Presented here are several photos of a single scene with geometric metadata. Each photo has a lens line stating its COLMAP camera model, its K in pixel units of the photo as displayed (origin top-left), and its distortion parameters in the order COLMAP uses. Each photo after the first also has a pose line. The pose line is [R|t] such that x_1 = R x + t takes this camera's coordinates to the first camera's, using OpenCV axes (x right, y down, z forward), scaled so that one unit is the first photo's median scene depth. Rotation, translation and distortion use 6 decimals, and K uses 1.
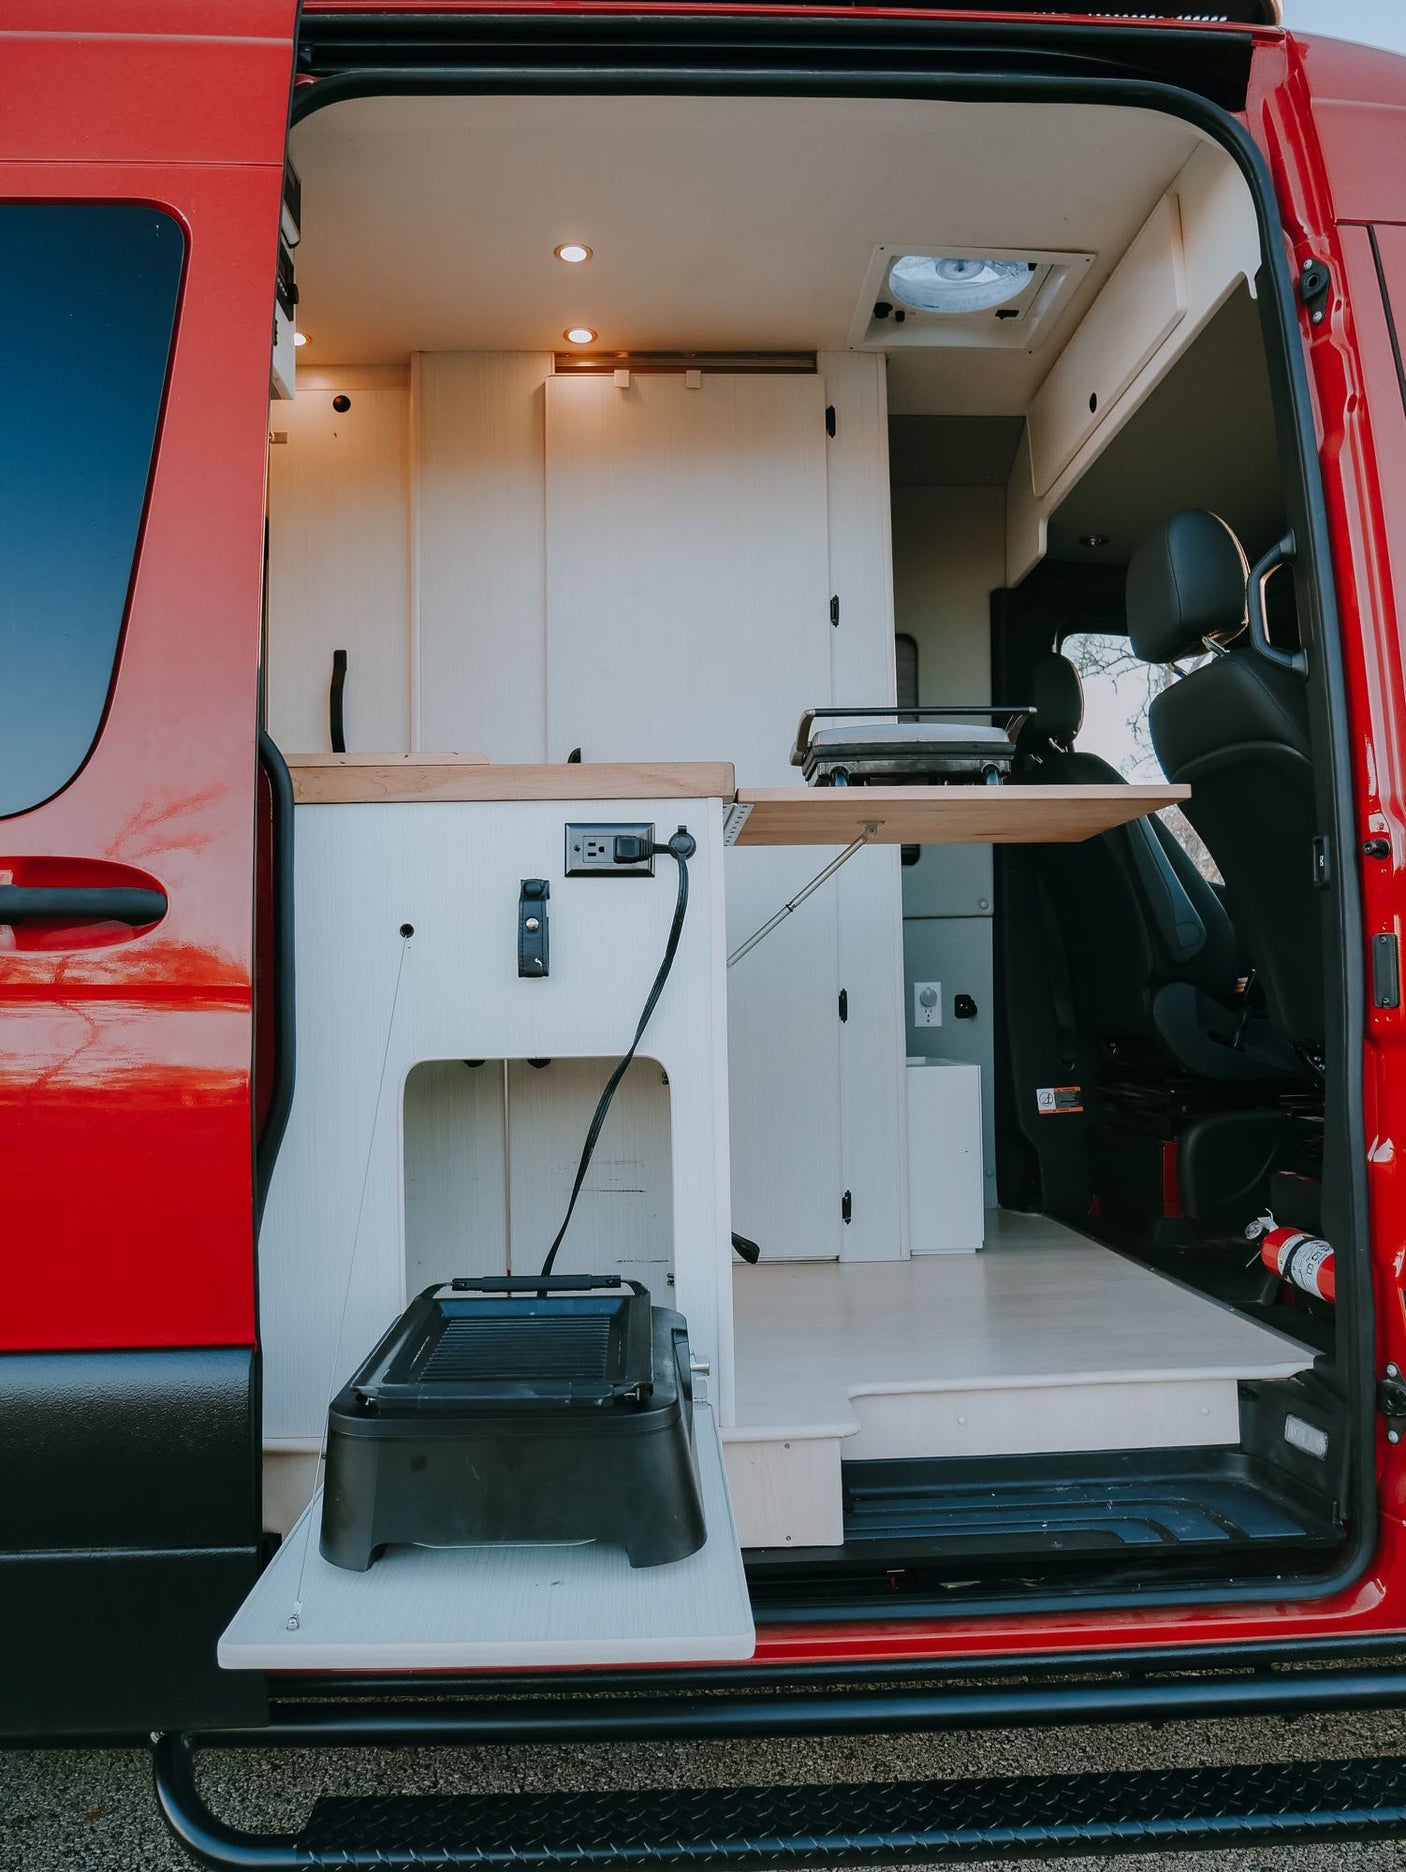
lens RADIAL K [[1363.0, 0, 706.7], [0, 1363.0, 938.6], [0, 0, 1]] dist [-0.069070, 0.006184]
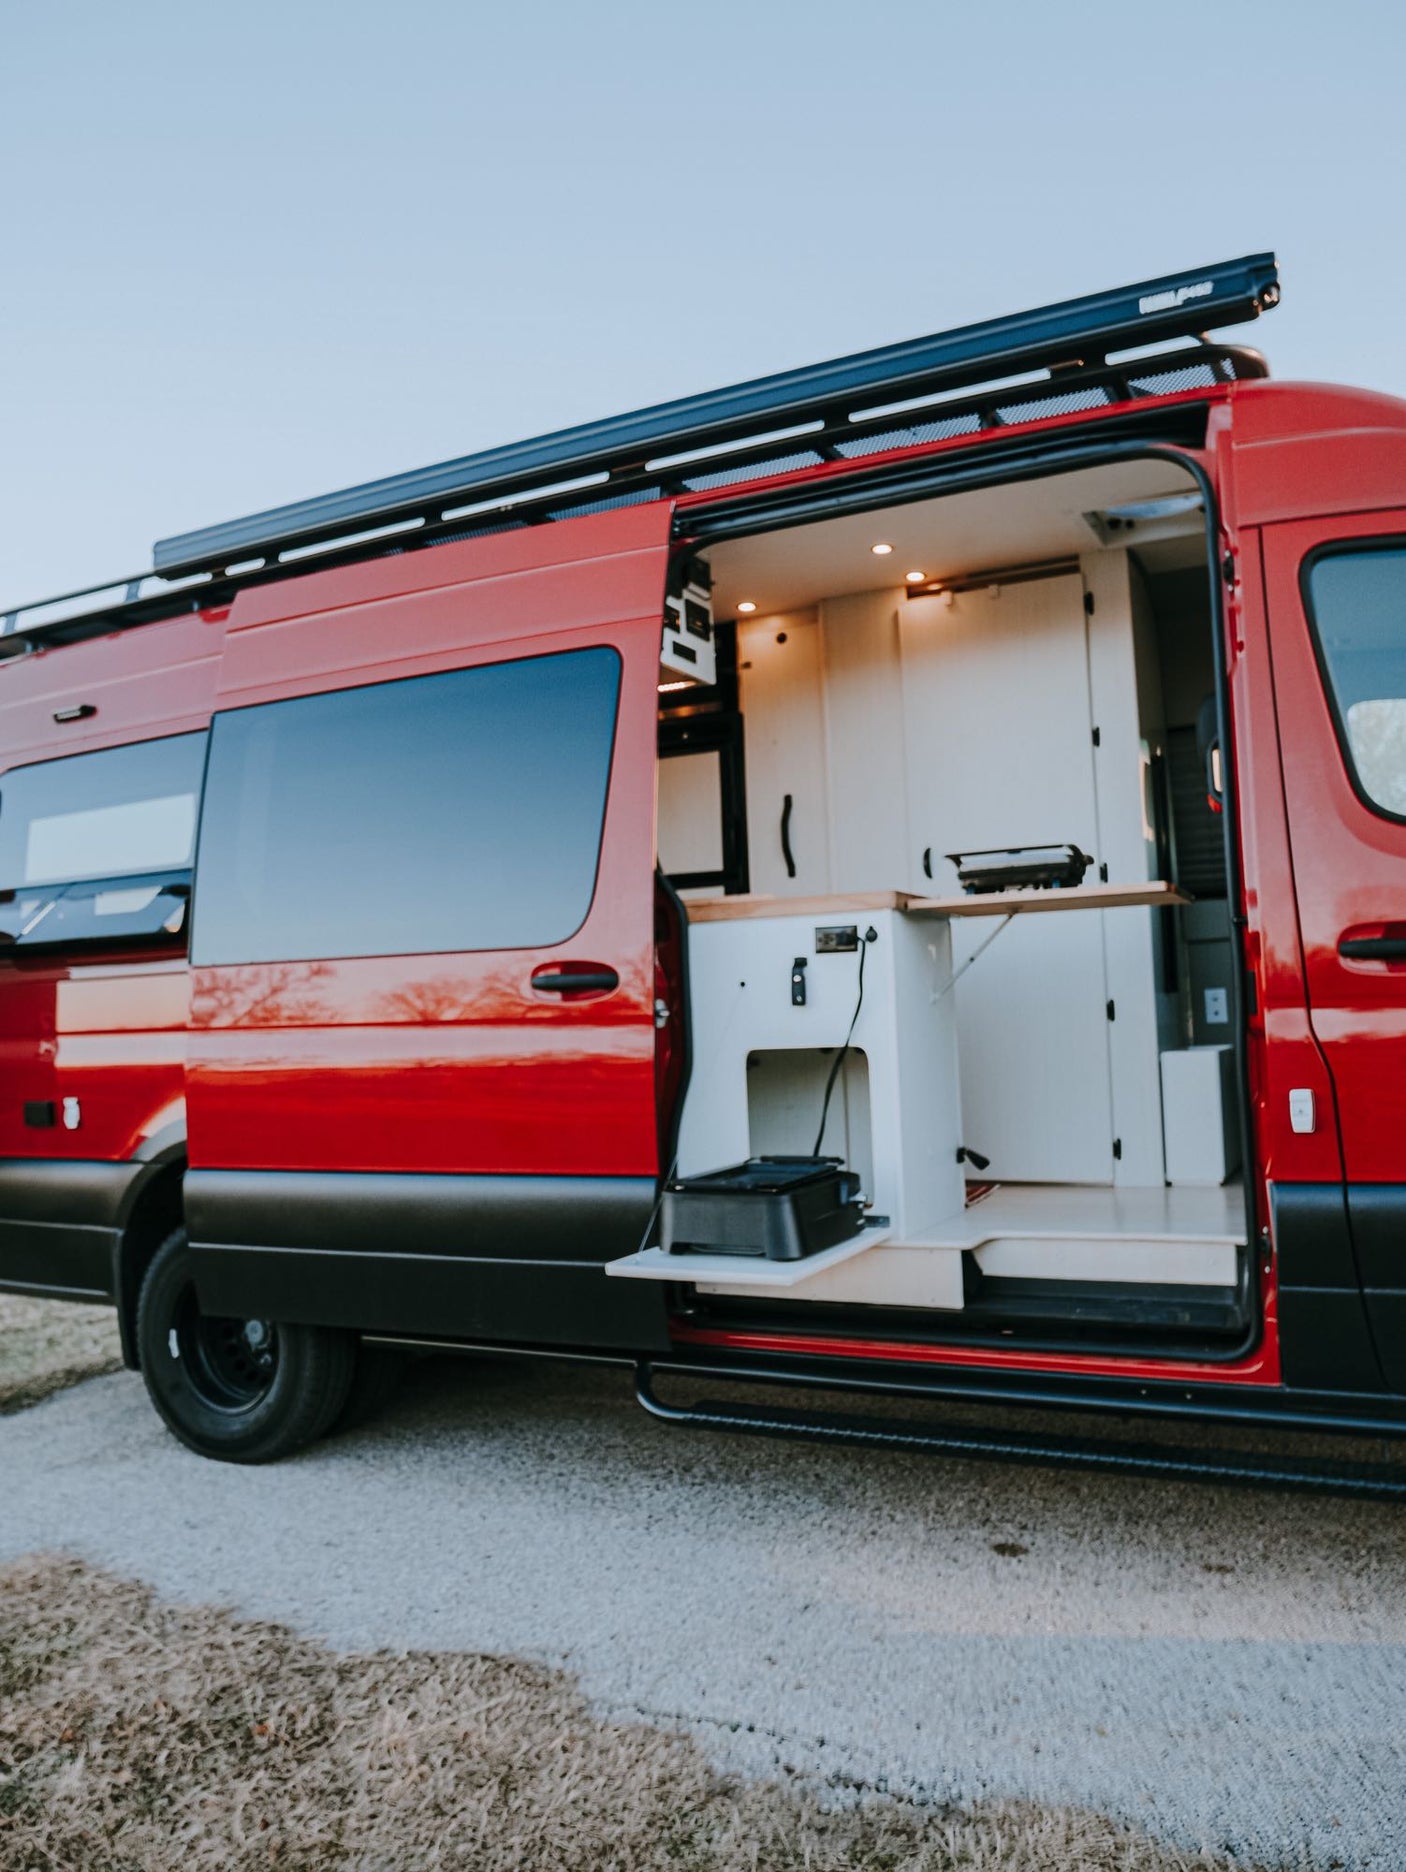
lens RADIAL K [[1363.0, 0, 702.1], [0, 1363.0, 930.3], [0, 0, 1]] dist [-0.069070, 0.006184]
pose [[0.875497, -0.046168, -0.481012, 0.687263], [0.045373, 0.998882, -0.013289, -0.060272], [0.481088, -0.010191, 0.876613, -0.781256]]
